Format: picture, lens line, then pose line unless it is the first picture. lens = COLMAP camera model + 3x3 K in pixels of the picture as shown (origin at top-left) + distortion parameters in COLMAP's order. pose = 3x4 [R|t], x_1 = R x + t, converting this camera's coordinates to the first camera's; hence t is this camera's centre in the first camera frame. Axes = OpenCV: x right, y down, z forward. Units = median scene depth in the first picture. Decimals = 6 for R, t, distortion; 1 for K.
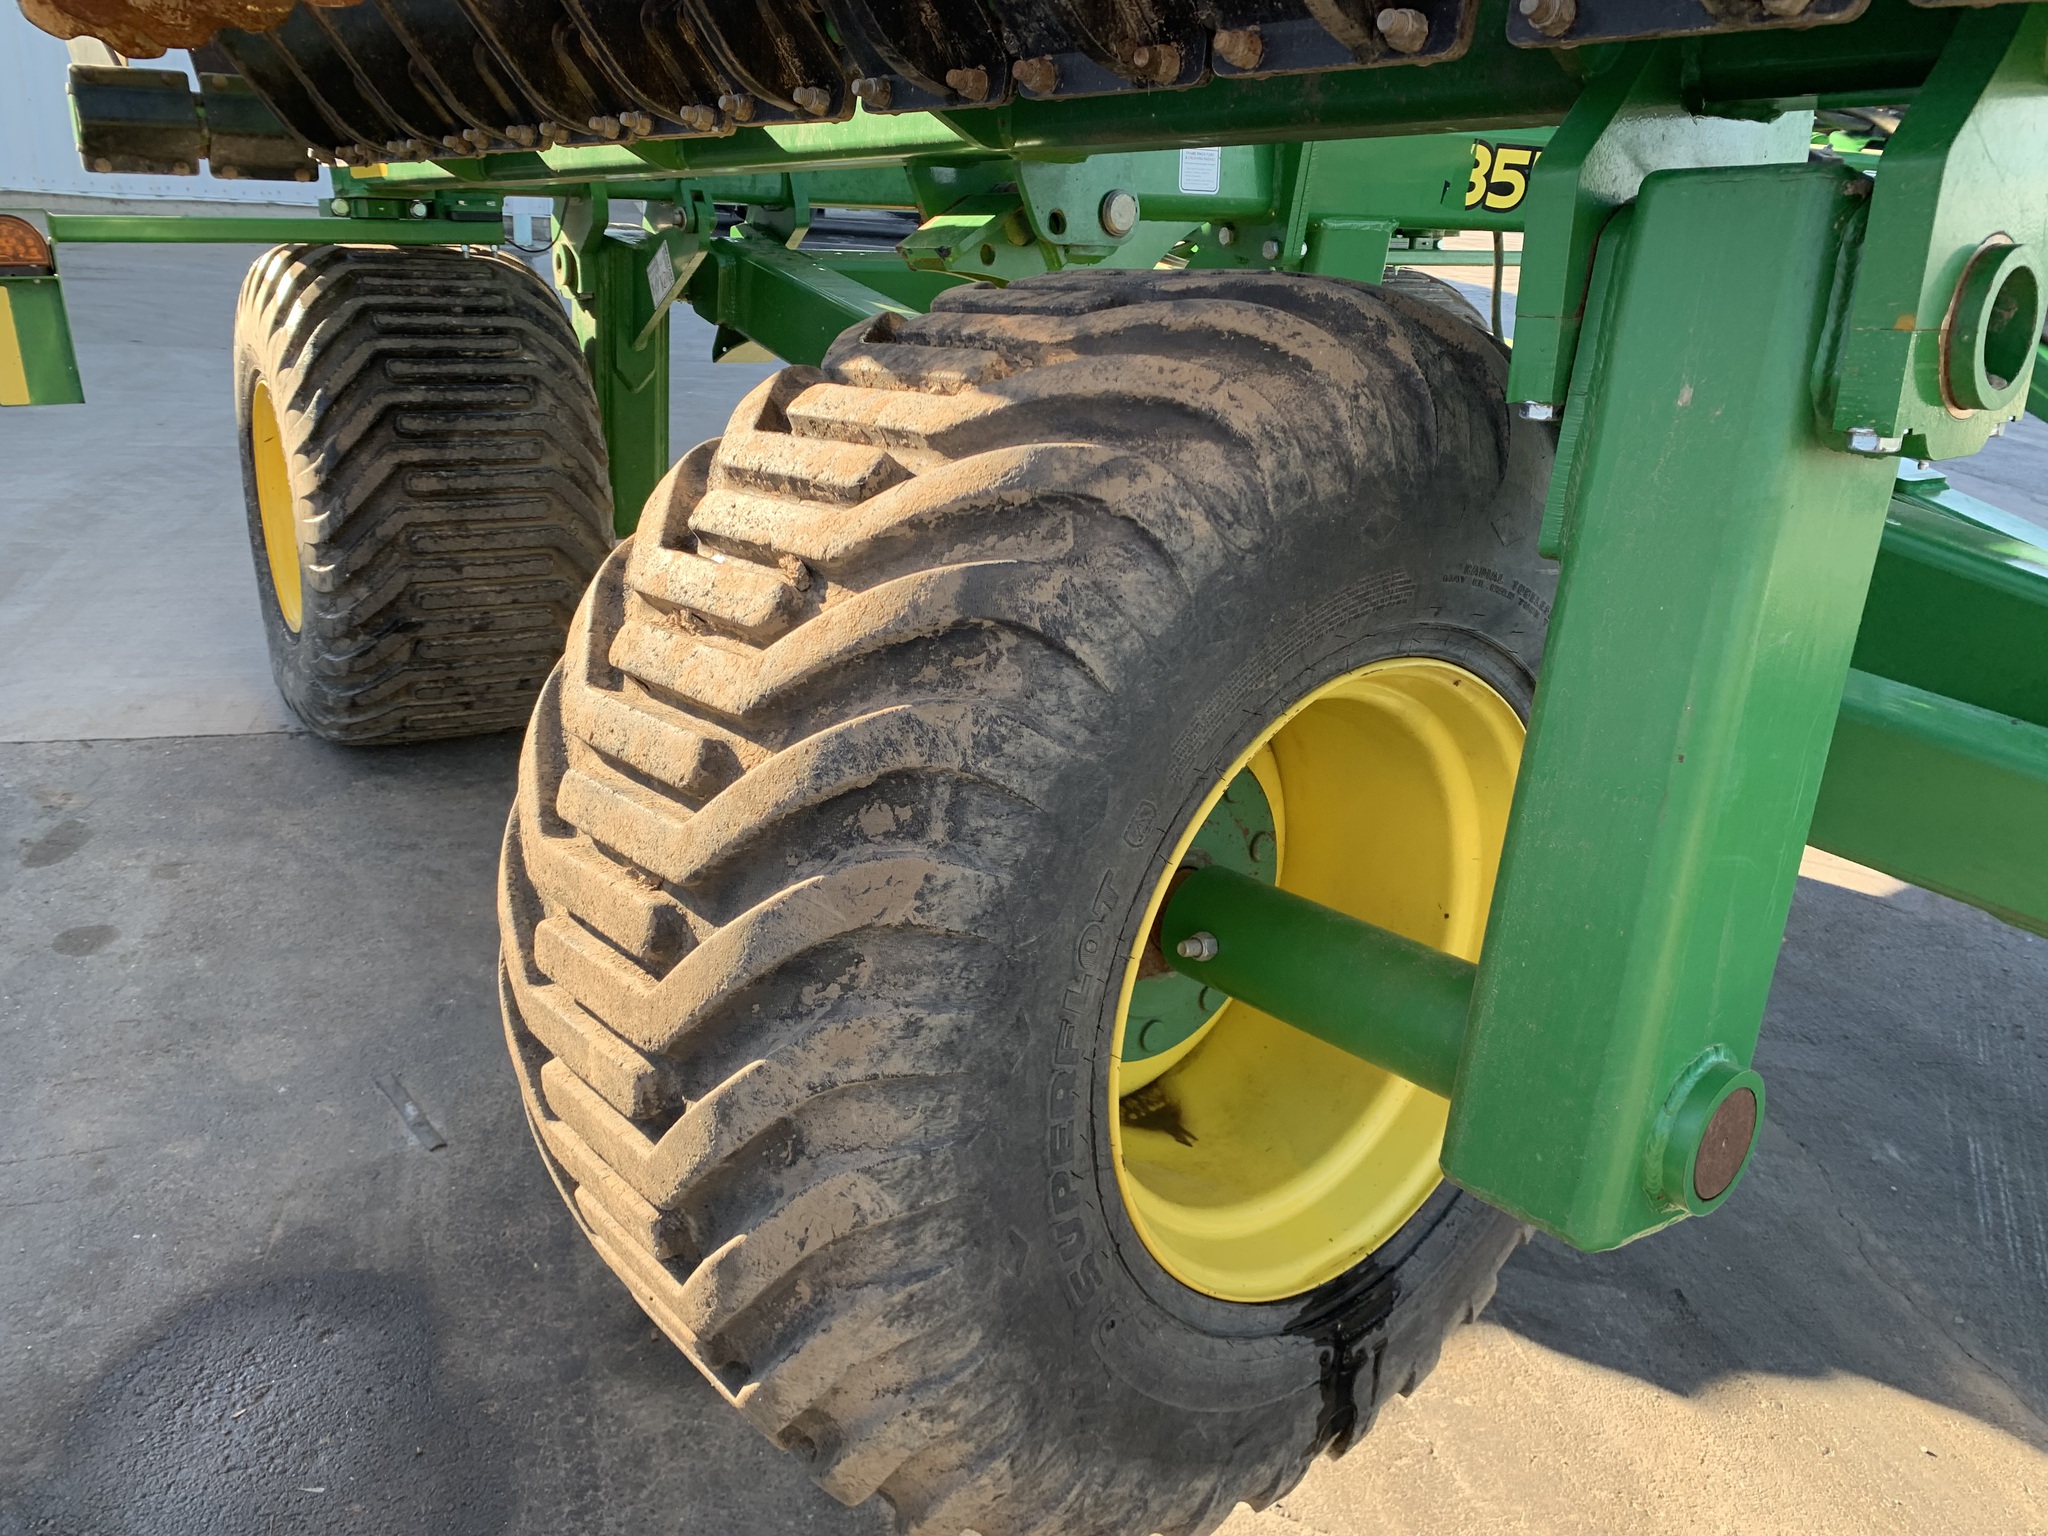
lens RADIAL K [[1573.3, 0, 1029.6], [0, 1573.3, 764.0], [0, 0, 1]] dist [0.023946, -0.017609]
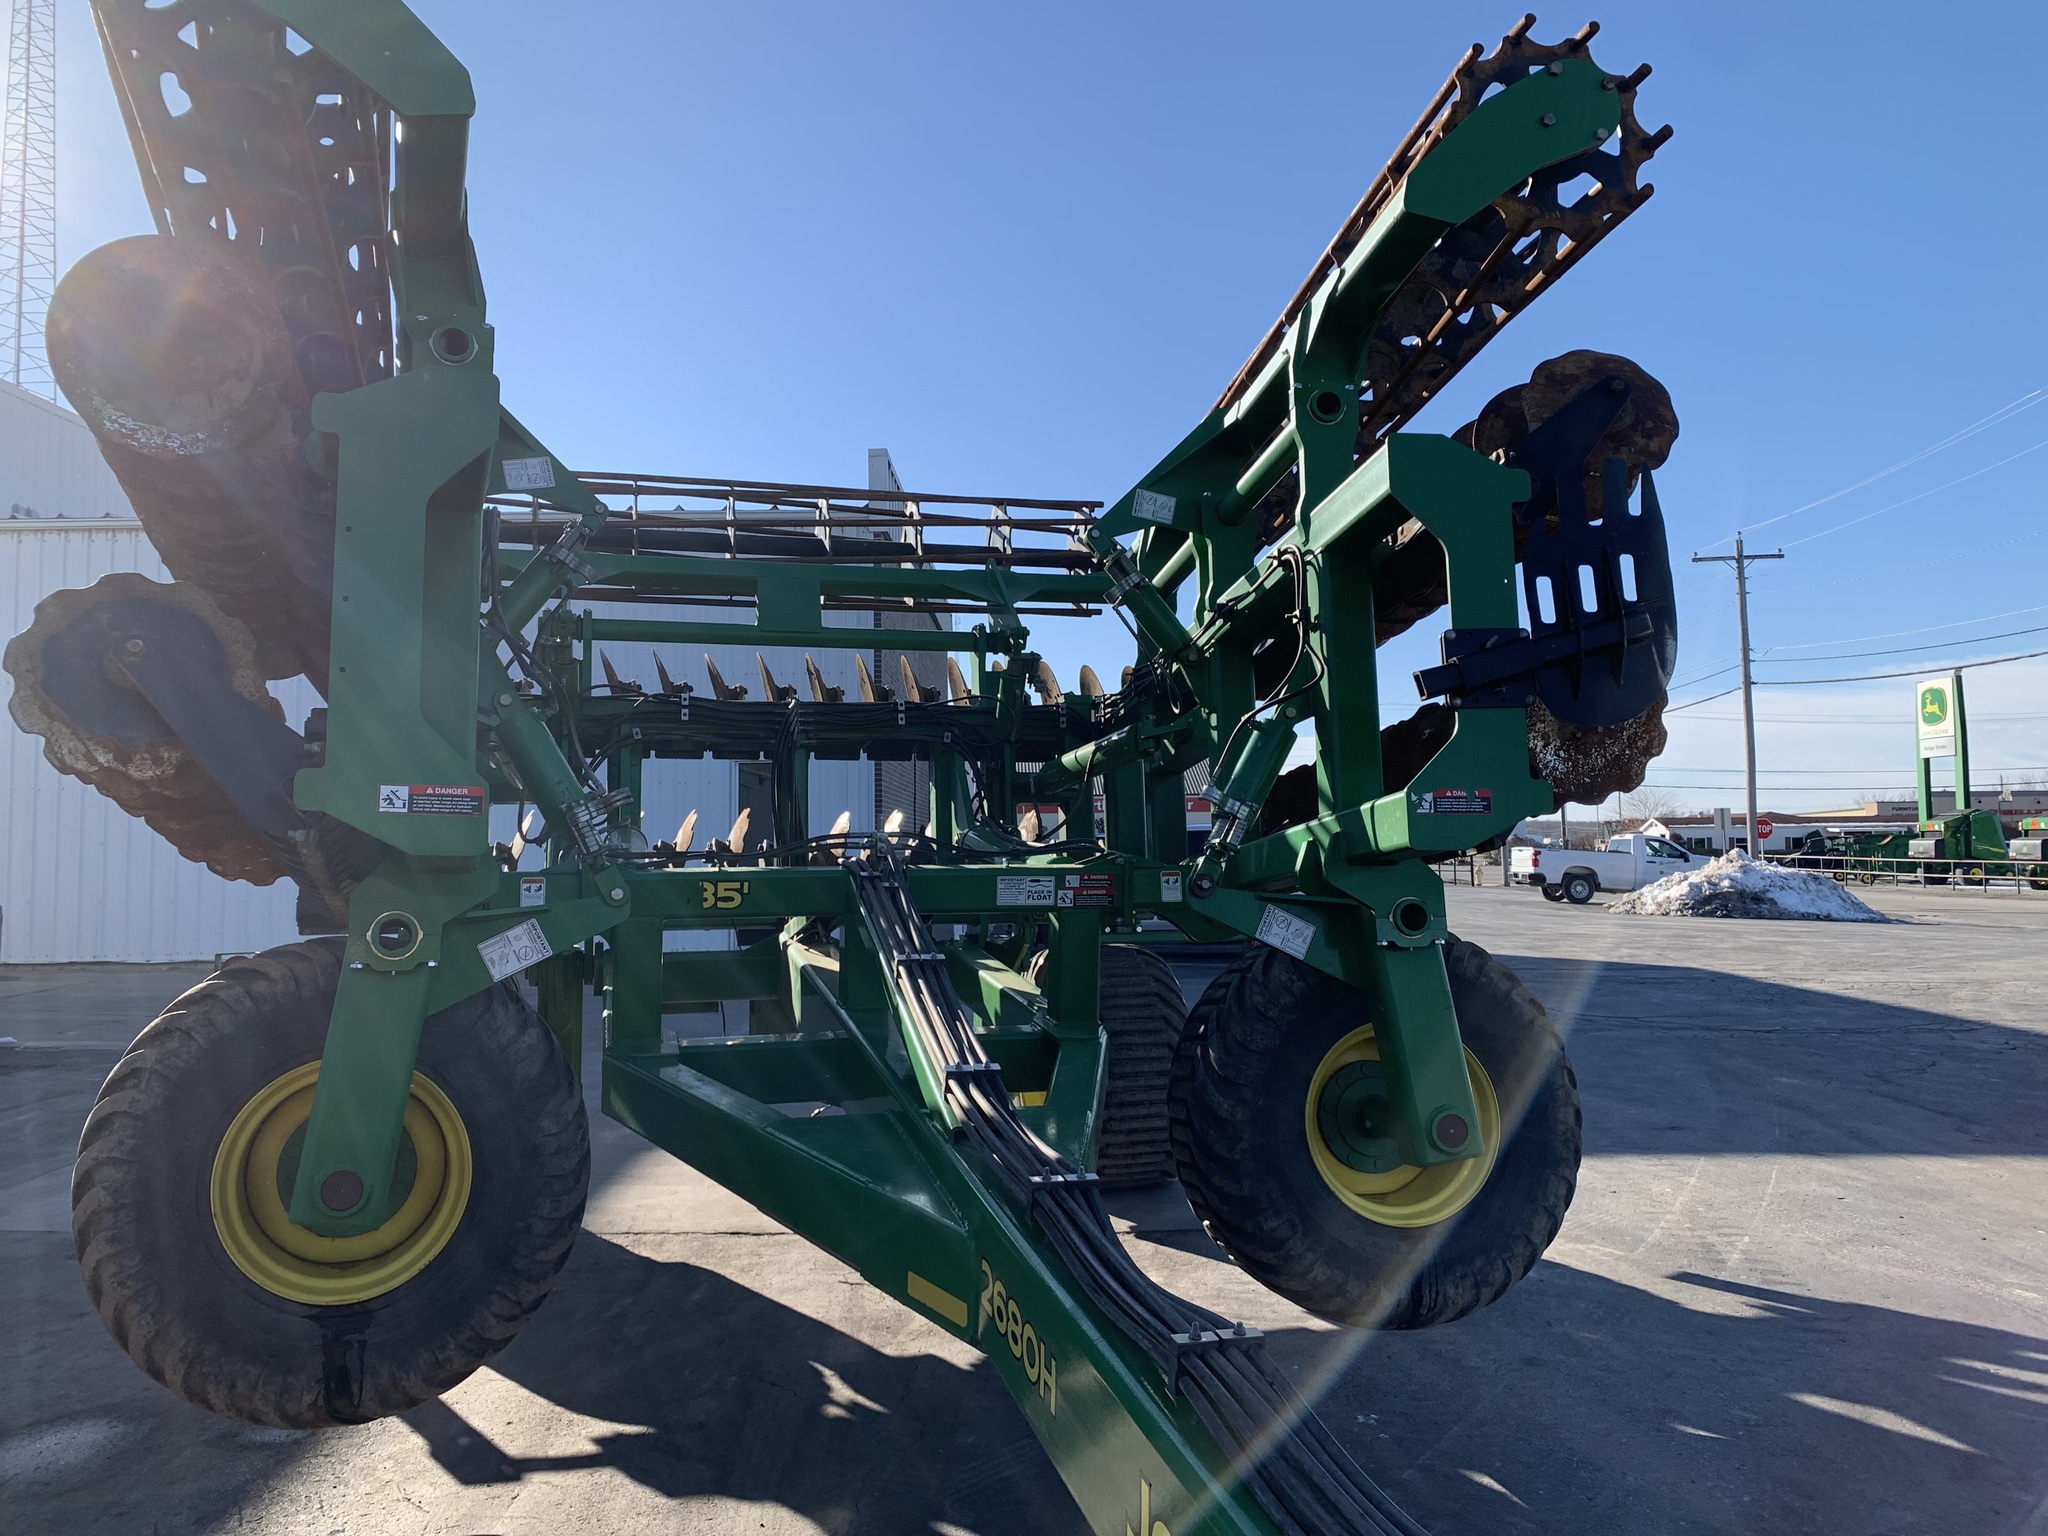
lens RADIAL K [[1573.3, 0, 999.6], [0, 1573.3, 737.3], [0, 0, 1]] dist [0.023946, -0.017609]
pose [[0.944206, -0.095423, -0.315228, 1.350062], [-0.057292, 0.894930, -0.442513, 0.367877], [0.324333, 0.435884, 0.839532, -0.780654]]
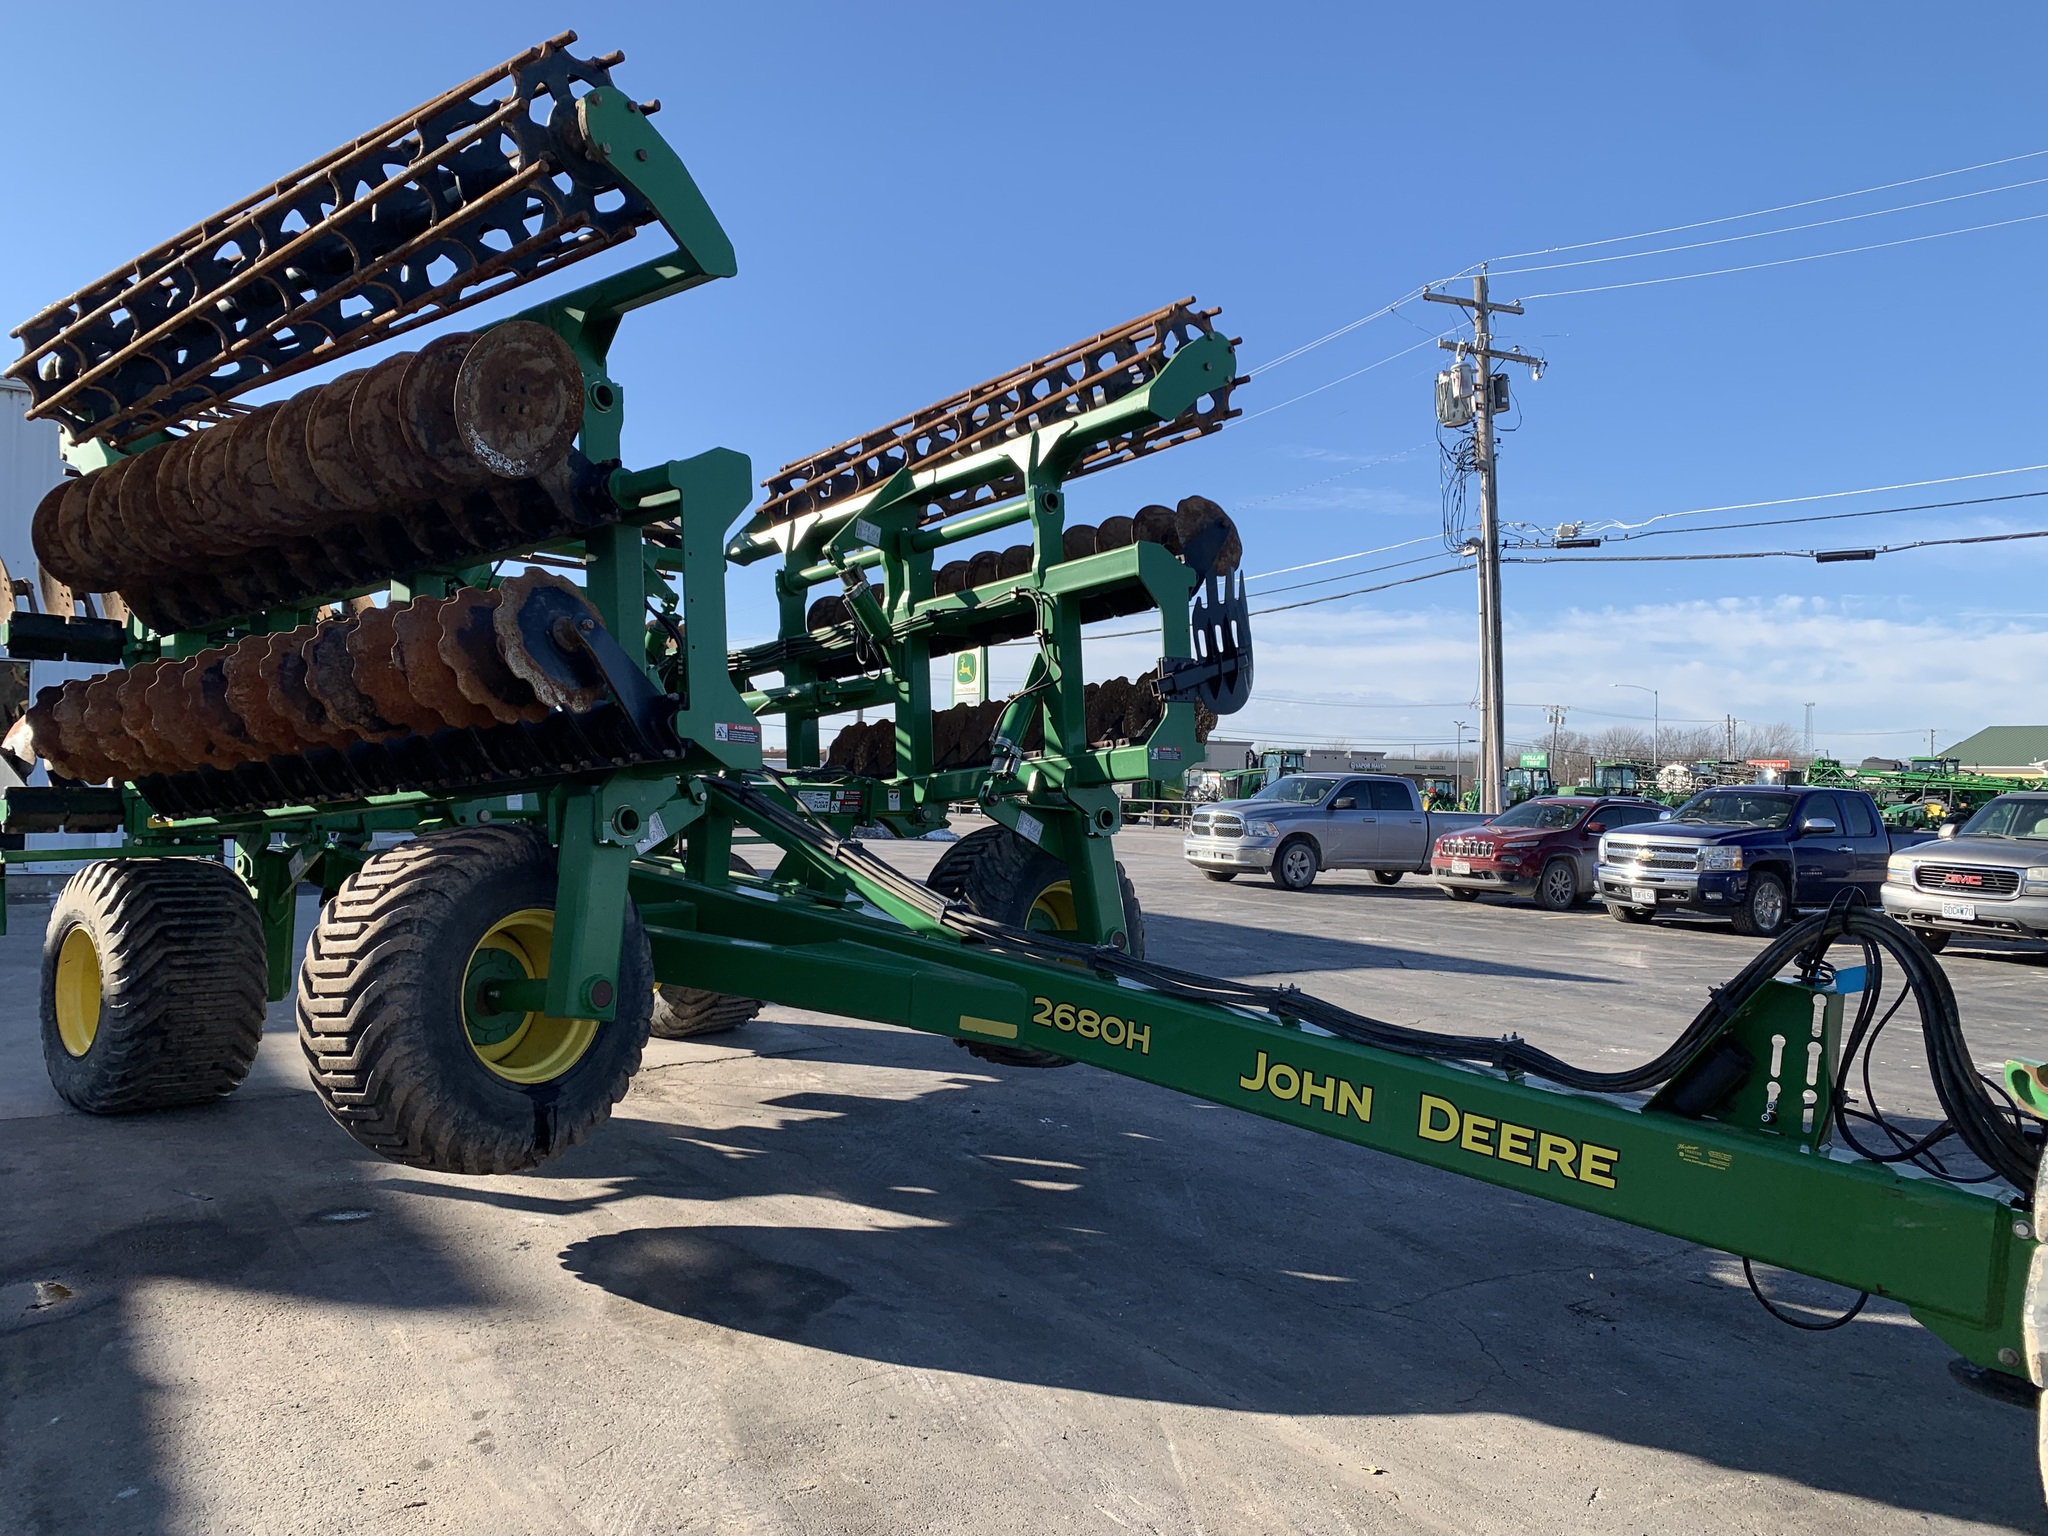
lens RADIAL K [[1573.3, 0, 1023.7], [0, 1573.3, 752.9], [0, 0, 1]] dist [0.023946, -0.017609]
pose [[0.961180, -0.043132, 0.272529, 0.197762], [0.144641, 0.919883, -0.364547, 0.710376], [-0.234971, 0.389815, 0.890412, -1.786207]]
